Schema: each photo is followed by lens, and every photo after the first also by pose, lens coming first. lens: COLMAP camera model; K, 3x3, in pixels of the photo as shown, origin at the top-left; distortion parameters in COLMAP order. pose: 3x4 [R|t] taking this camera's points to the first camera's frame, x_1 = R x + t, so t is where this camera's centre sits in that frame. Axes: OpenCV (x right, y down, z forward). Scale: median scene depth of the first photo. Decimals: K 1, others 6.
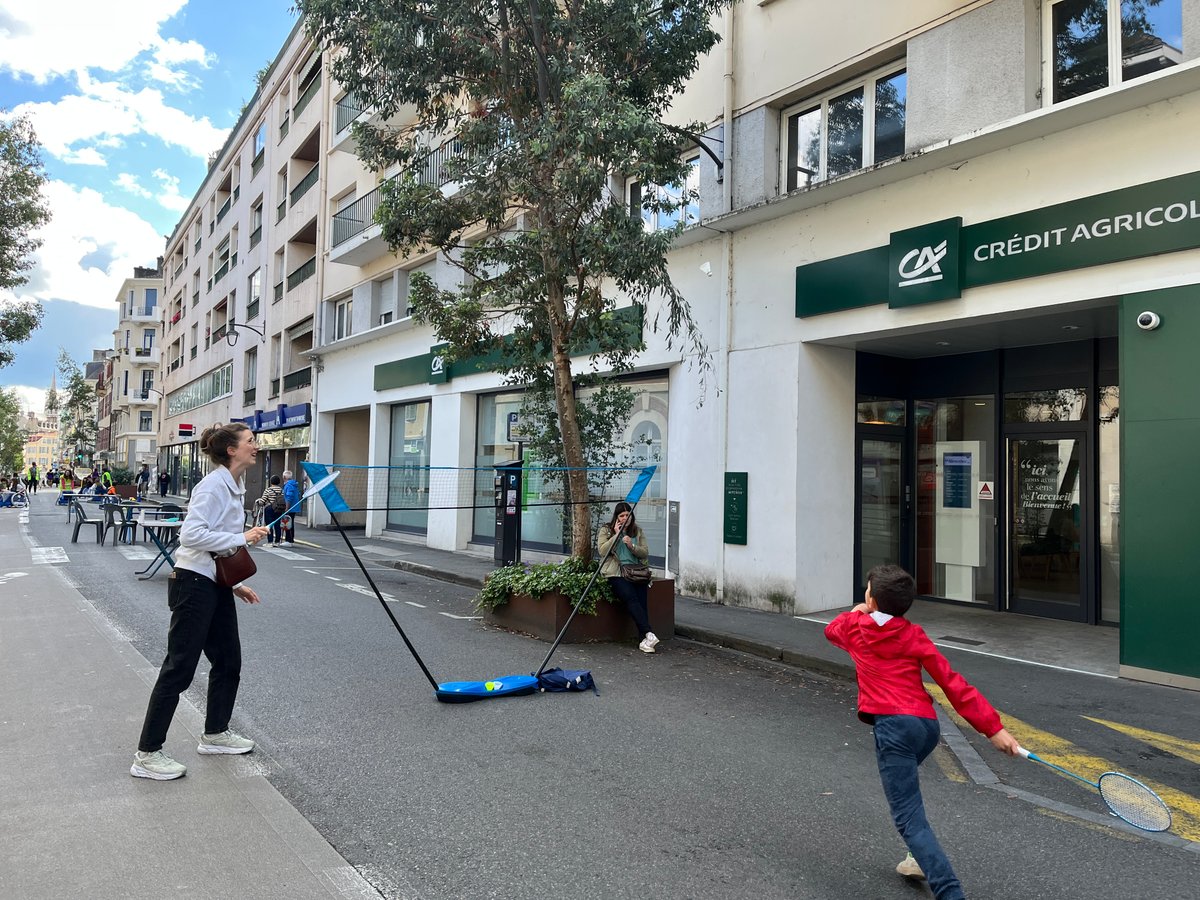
lens RADIAL K [[907.1, 0, 679.6], [0, 907.1, 437.7], [0, 0, 1]] dist [0.064946, -0.078634]
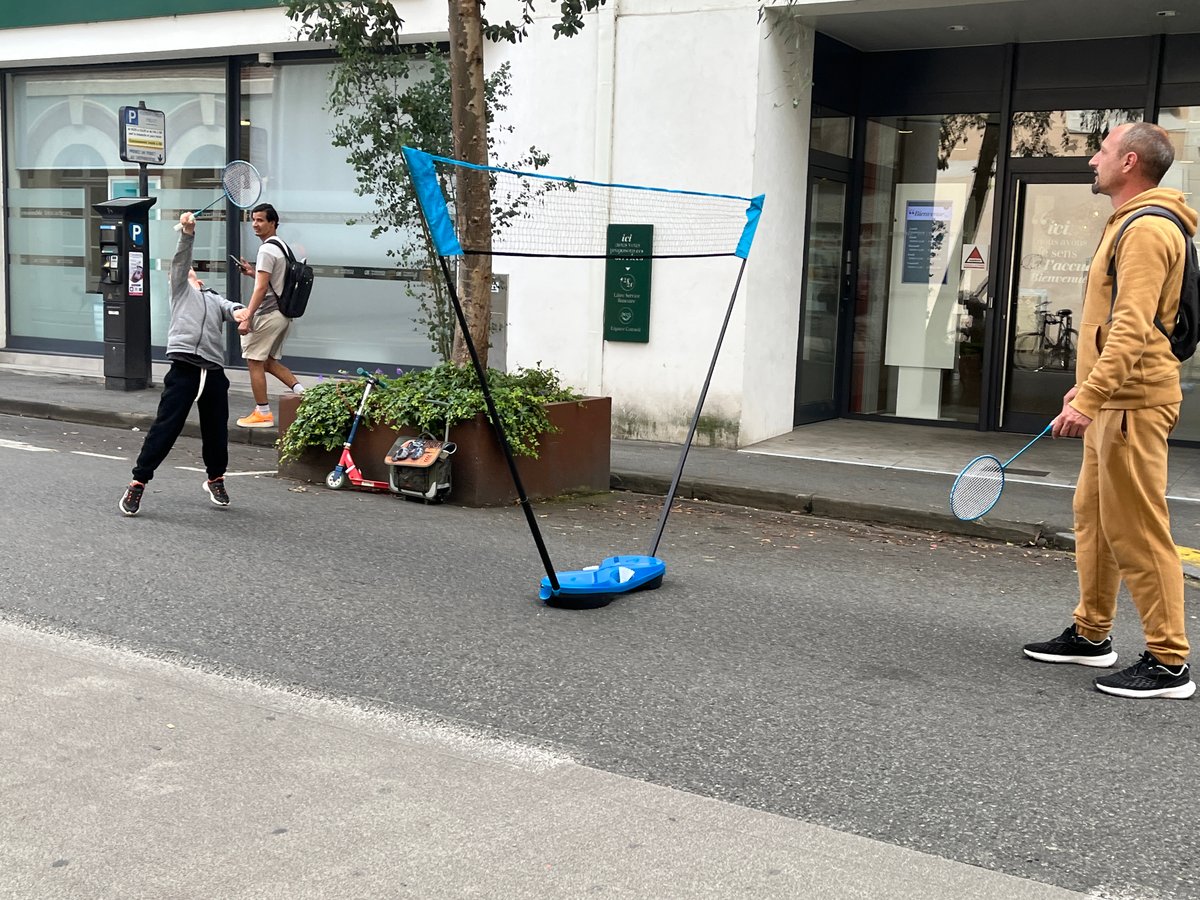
lens RADIAL K [[1364.5, 0, 599.7], [0, 1364.5, 451.0], [0, 0, 1]] dist [0.050834, 0.000000]
pose [[0.927173, -0.038348, 0.372665, -0.307889], [-0.030025, 0.983941, 0.175950, 0.027512], [-0.373428, -0.174326, 0.911132, 0.143477]]
